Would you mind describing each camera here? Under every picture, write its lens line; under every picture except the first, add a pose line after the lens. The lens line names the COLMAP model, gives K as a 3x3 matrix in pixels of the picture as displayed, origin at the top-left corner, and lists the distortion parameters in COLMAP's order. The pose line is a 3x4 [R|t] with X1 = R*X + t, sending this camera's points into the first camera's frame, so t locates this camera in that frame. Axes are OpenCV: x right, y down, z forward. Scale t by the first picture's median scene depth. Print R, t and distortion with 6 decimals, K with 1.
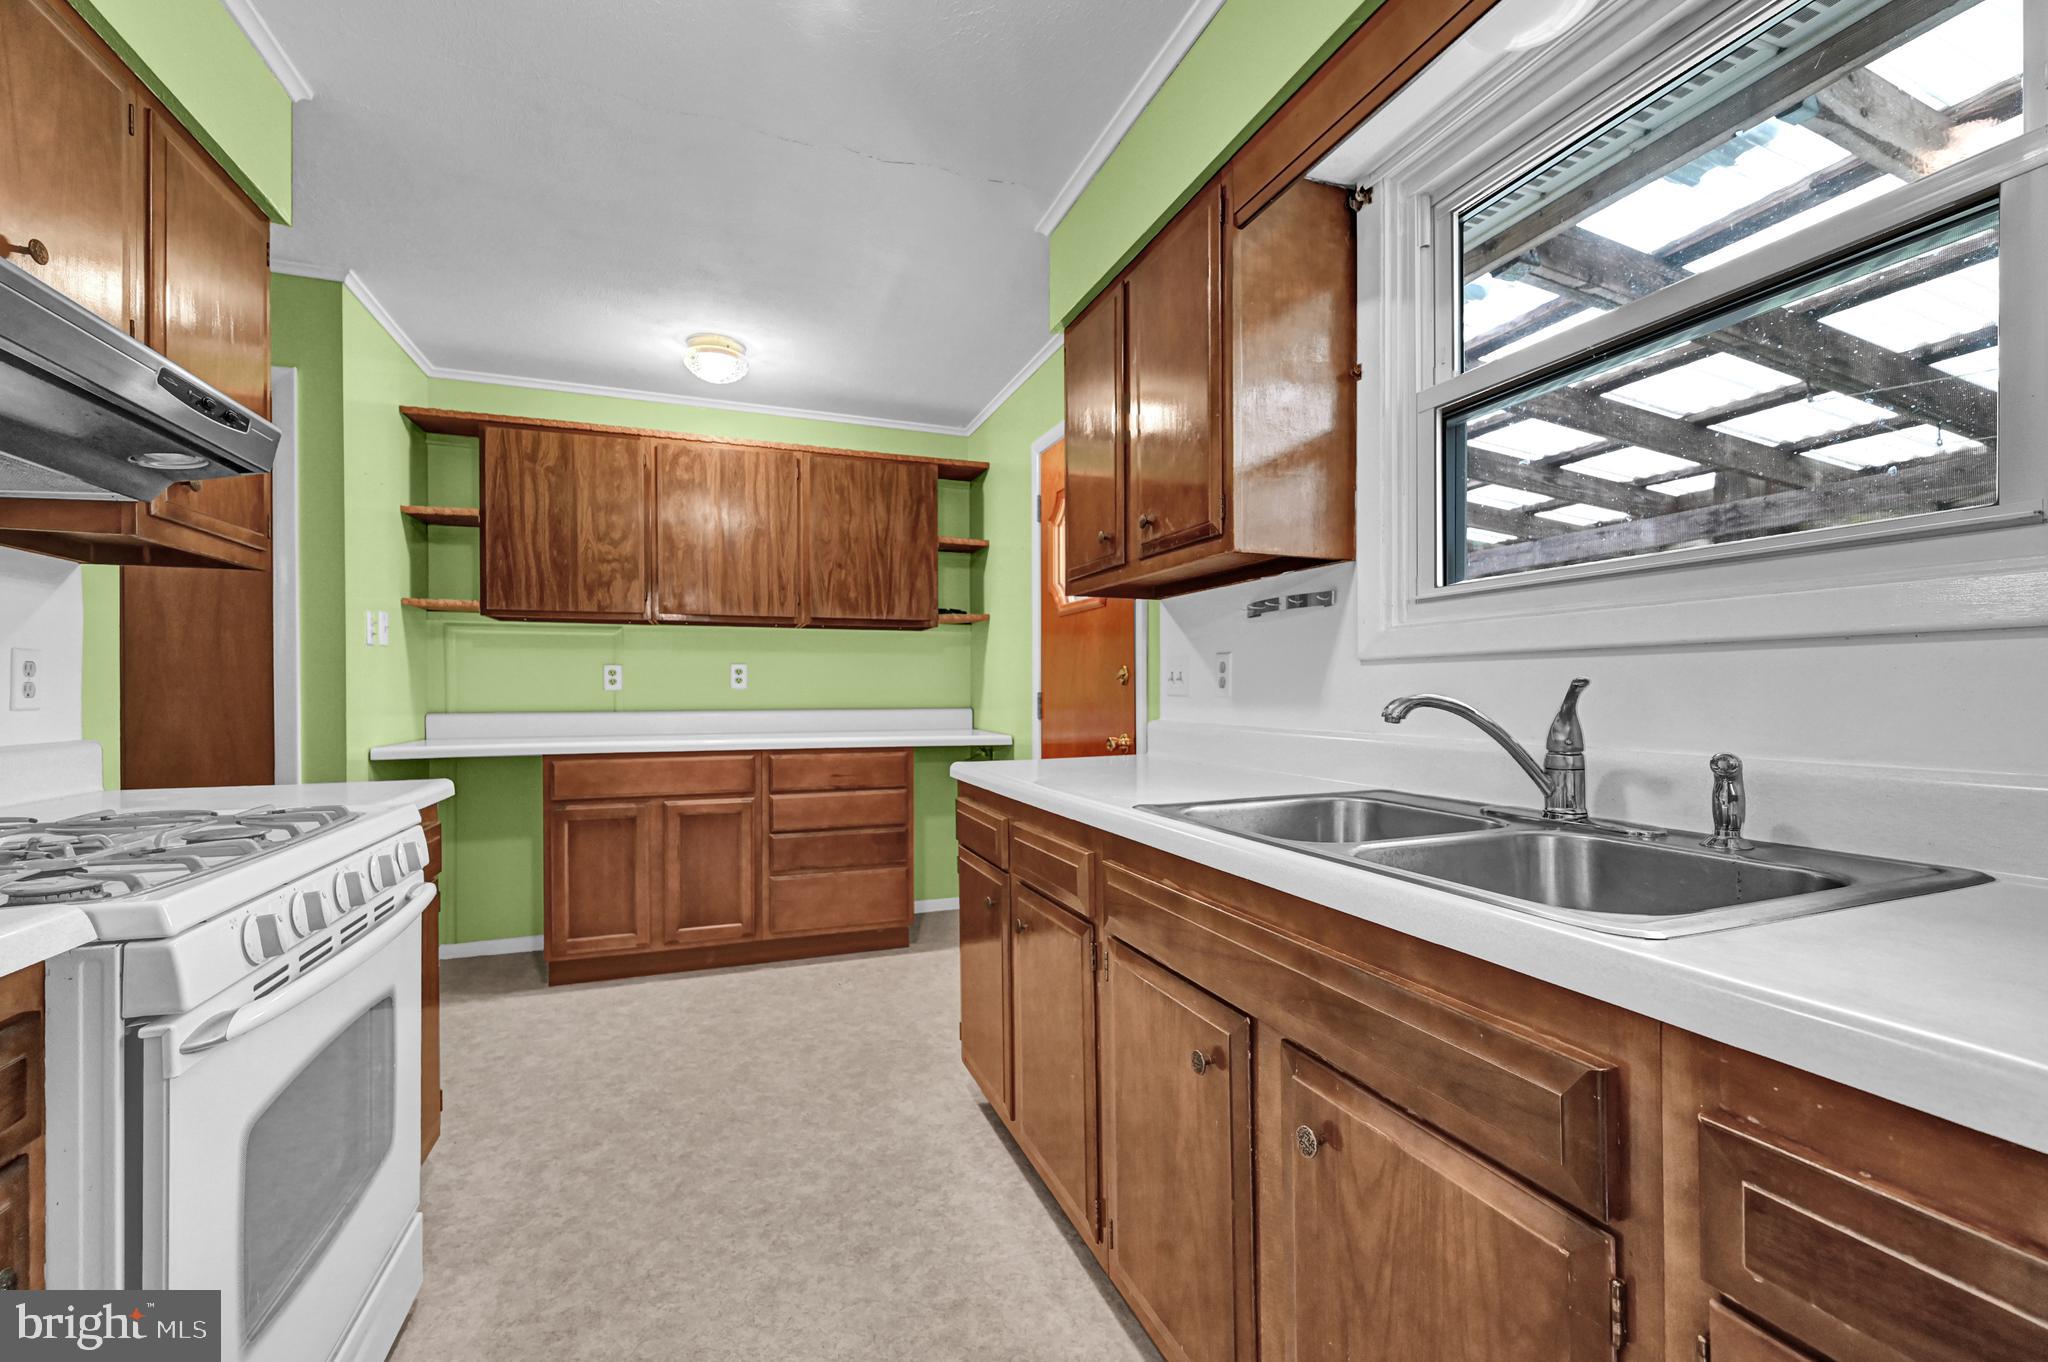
lens RADIAL K [[847.2, 0, 1023.2], [0, 847.2, 697.8], [0, 0, 1]] dist [0.000864, 0.000143]
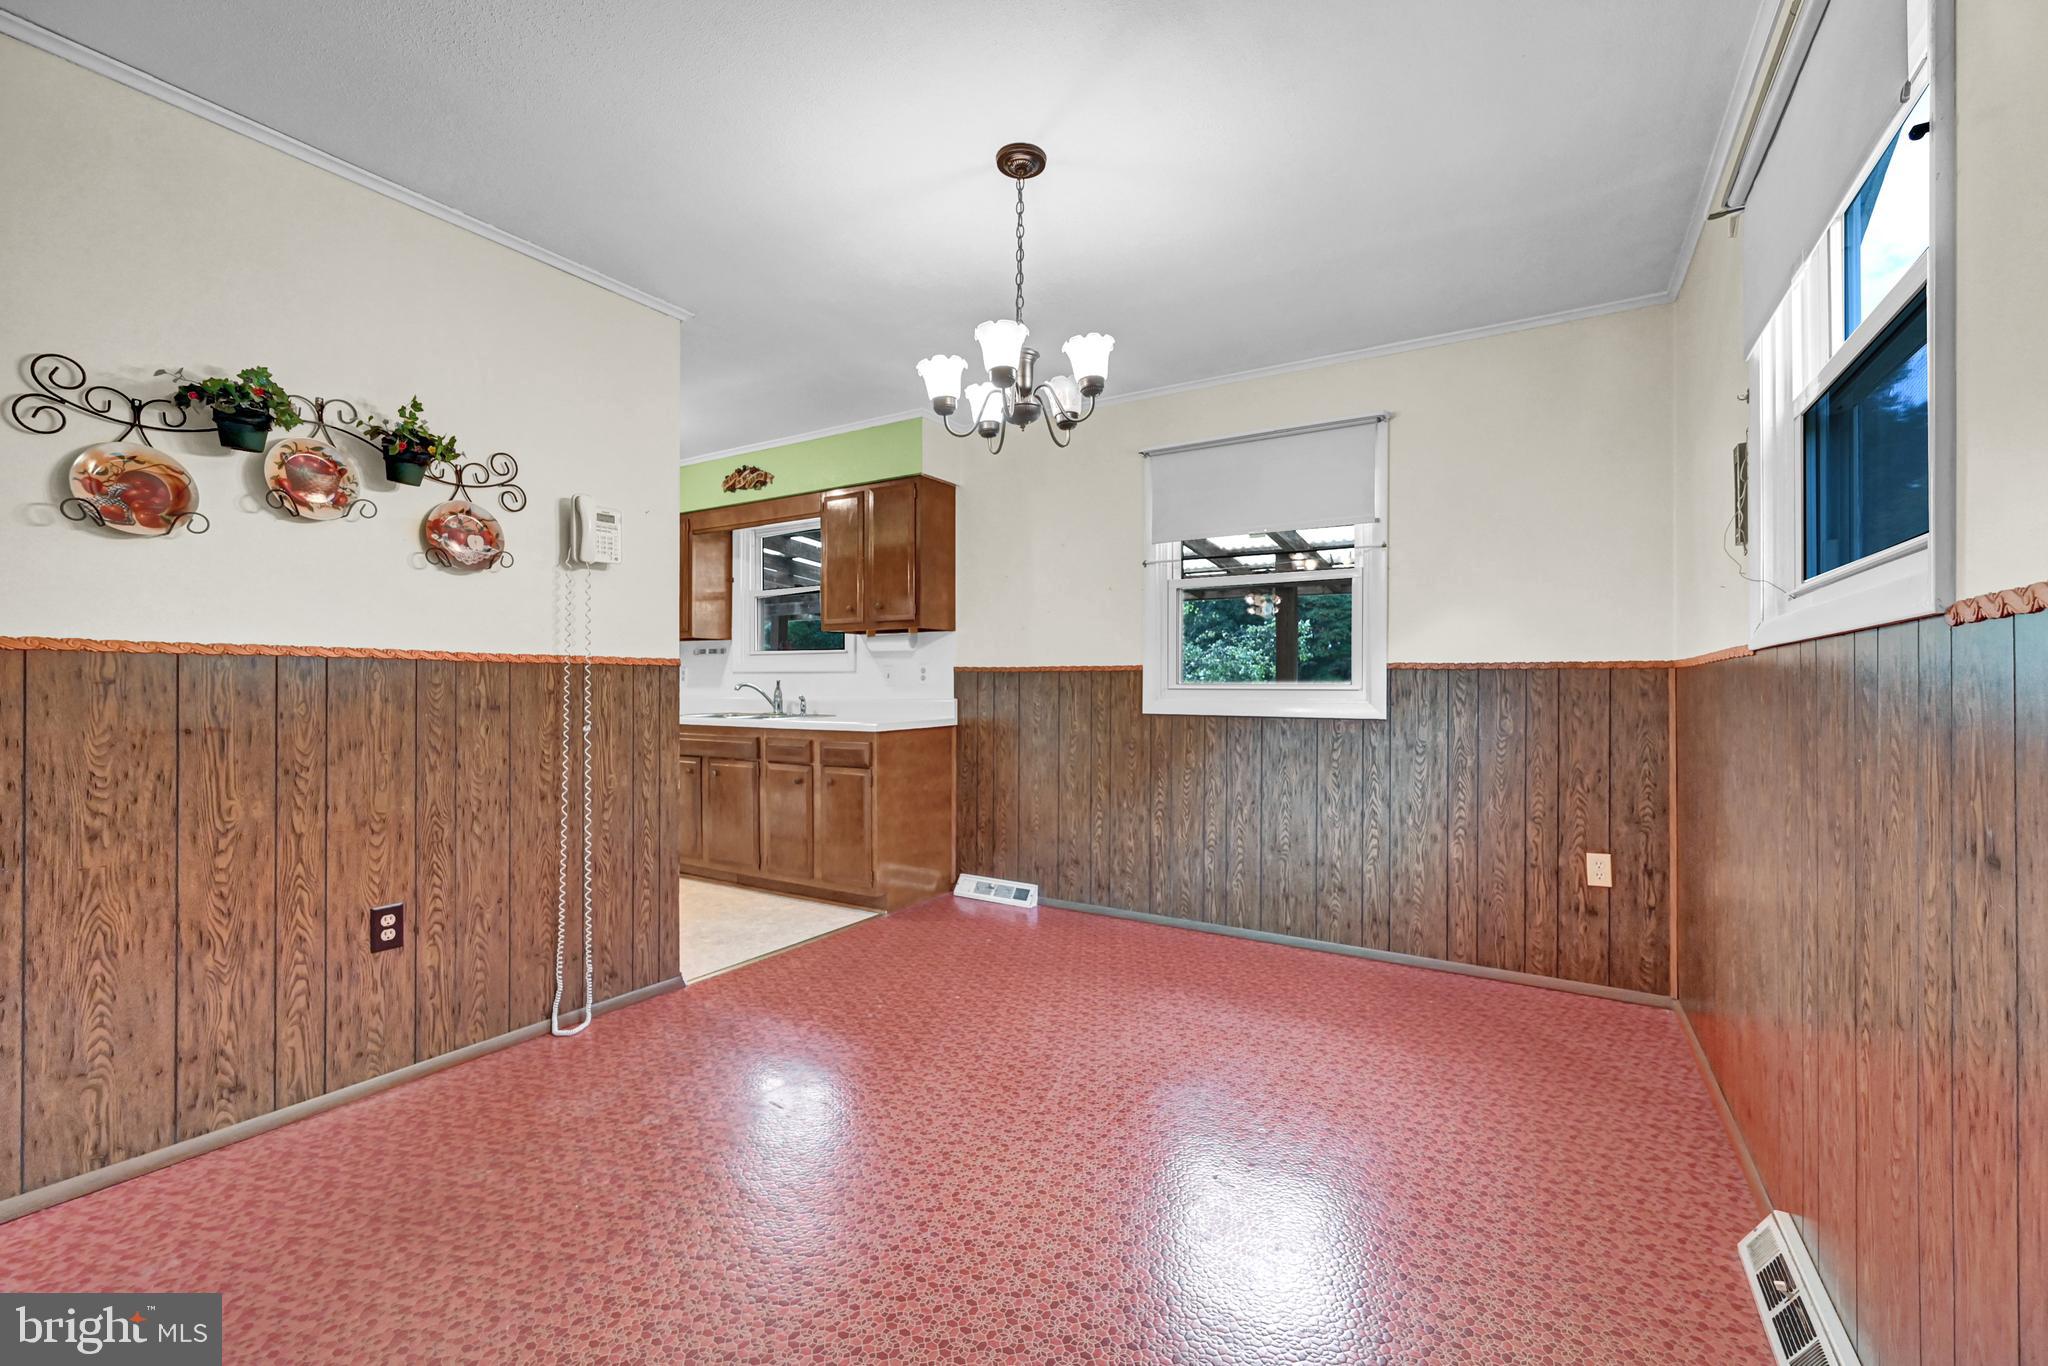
lens RADIAL K [[851.2, 0, 1023.8], [0, 851.2, 679.3], [0, 0, 1]] dist [0.000380, 0.000070]
pose [[0.785940, 0.009278, 0.618233, -0.366931], [-0.003368, 0.999937, -0.010724, 0.006564], [-0.618293, 0.006346, 0.785922, -1.117939]]
